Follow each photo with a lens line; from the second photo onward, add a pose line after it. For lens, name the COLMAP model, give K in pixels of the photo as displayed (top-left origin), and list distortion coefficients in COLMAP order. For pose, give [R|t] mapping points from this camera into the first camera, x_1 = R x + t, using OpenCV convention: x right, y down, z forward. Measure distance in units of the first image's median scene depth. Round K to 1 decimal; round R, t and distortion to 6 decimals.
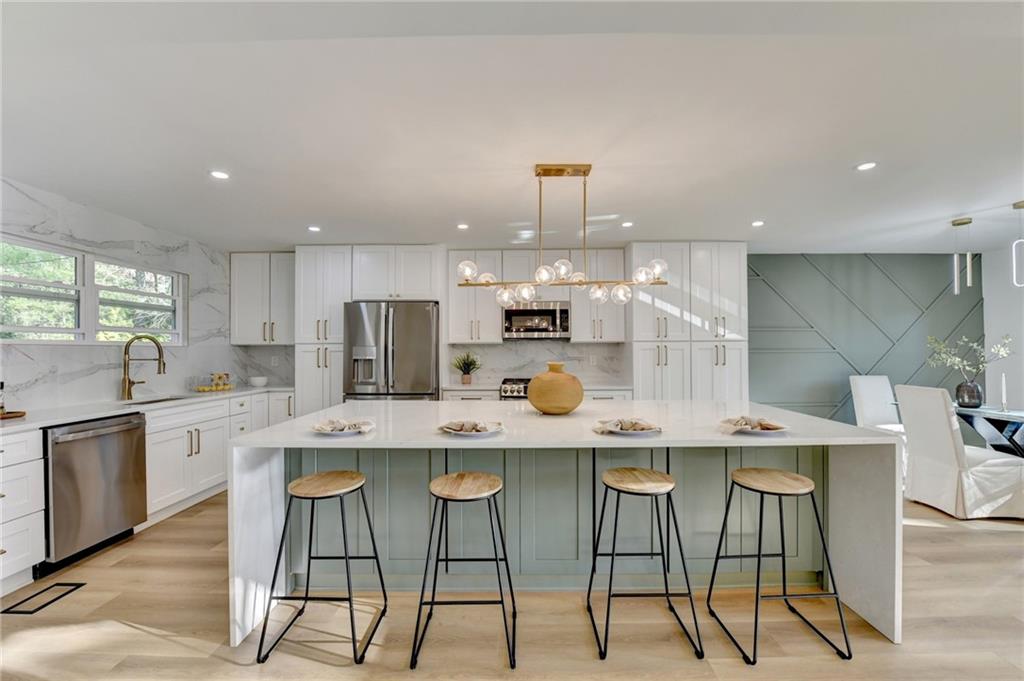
lens RADIAL K [[416.3, 0, 520.4], [0, 416.3, 345.5], [0, 0, 1]] dist [-0.017094, -0.001010]
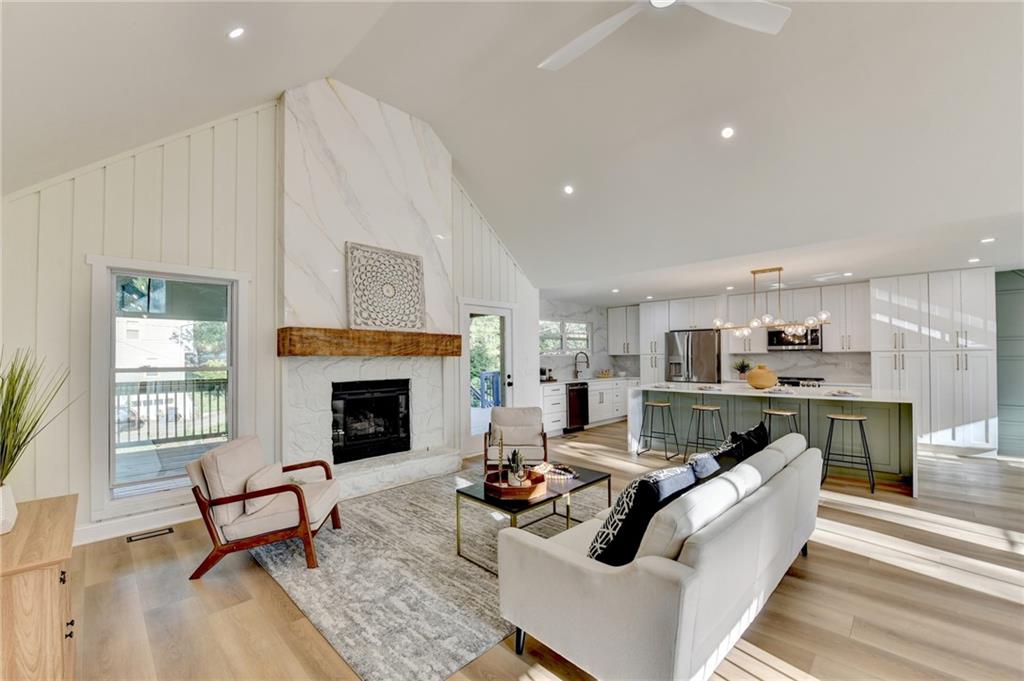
lens RADIAL K [[416.3, 0, 502.4], [0, 416.3, 354.3], [0, 0, 1]] dist [-0.017094, -0.001010]
pose [[0.703841, -0.006815, -0.710325, 0.376726], [0.012558, 0.999917, 0.002850, -0.018815], [0.710247, -0.010927, 0.703868, -0.815461]]
